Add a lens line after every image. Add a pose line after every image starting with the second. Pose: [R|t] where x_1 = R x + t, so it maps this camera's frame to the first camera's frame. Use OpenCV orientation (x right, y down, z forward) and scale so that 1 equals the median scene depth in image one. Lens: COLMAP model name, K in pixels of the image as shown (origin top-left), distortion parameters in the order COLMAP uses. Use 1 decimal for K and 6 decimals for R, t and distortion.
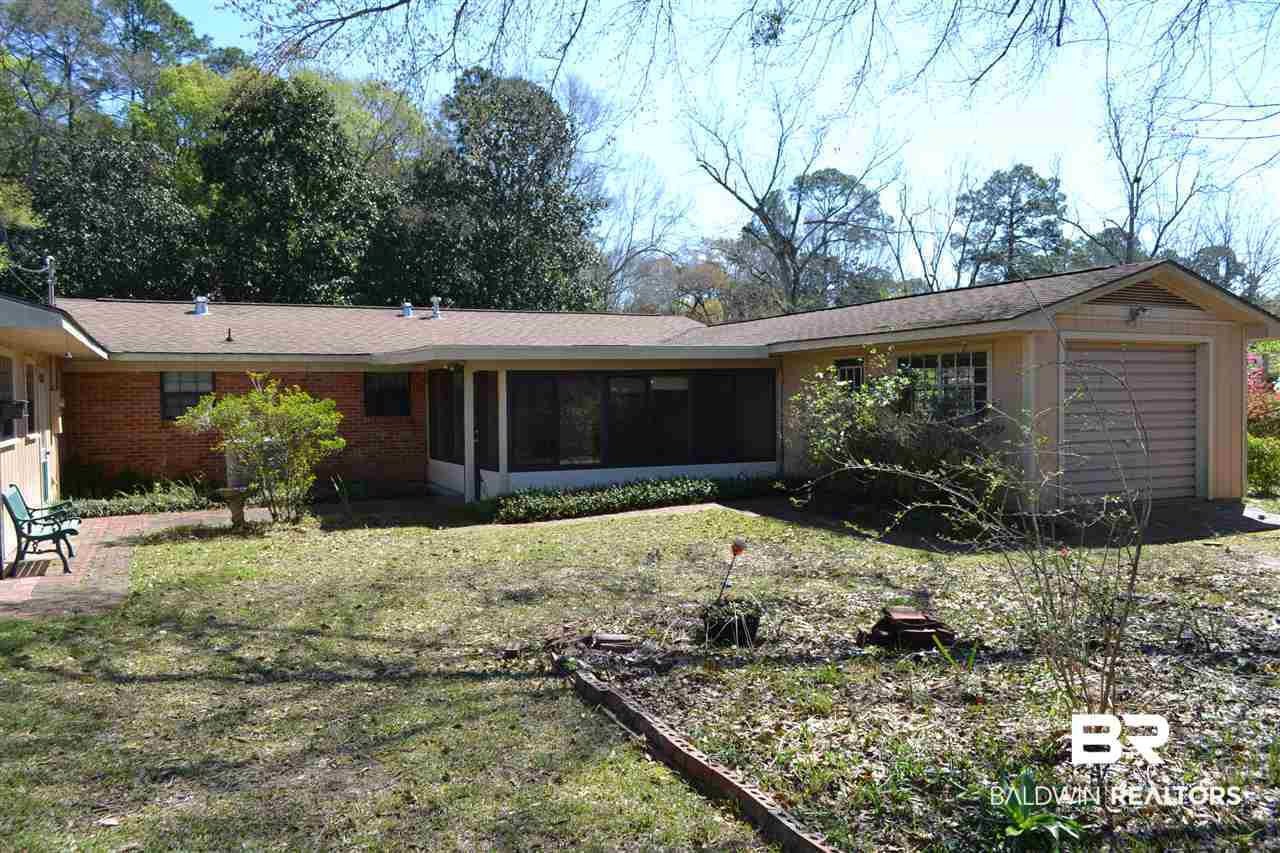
lens RADIAL K [[985.4, 0, 640.0], [0, 985.4, 426.5], [0, 0, 1]] dist [-0.033129, -0.001928]
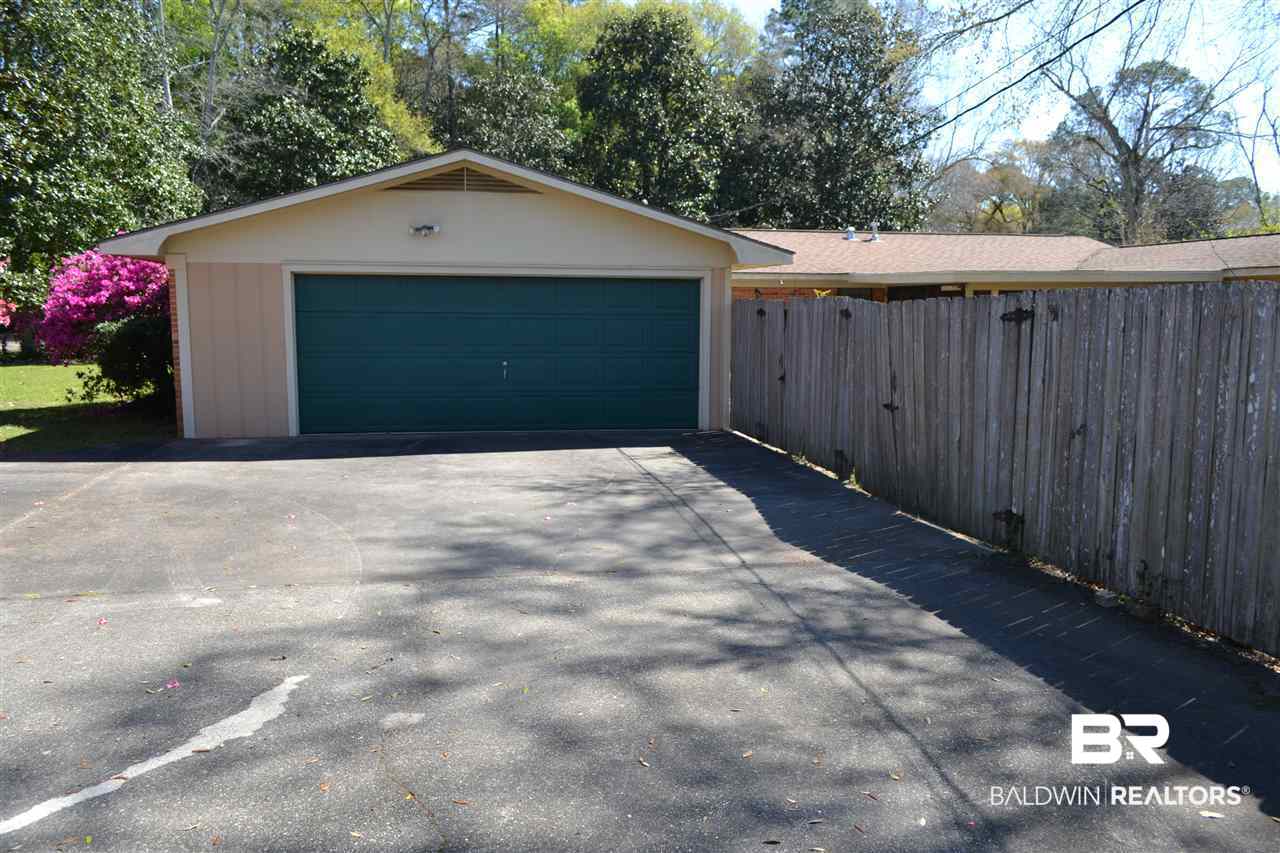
lens RADIAL K [[985.4, 0, 640.0], [0, 985.4, 426.5], [0, 0, 1]] dist [-0.033129, -0.001928]
pose [[0.965239, 0.044599, -0.257536, -0.063066], [-0.020251, 0.995133, 0.096434, 0.000947], [0.260584, -0.087866, 0.961445, -0.079668]]
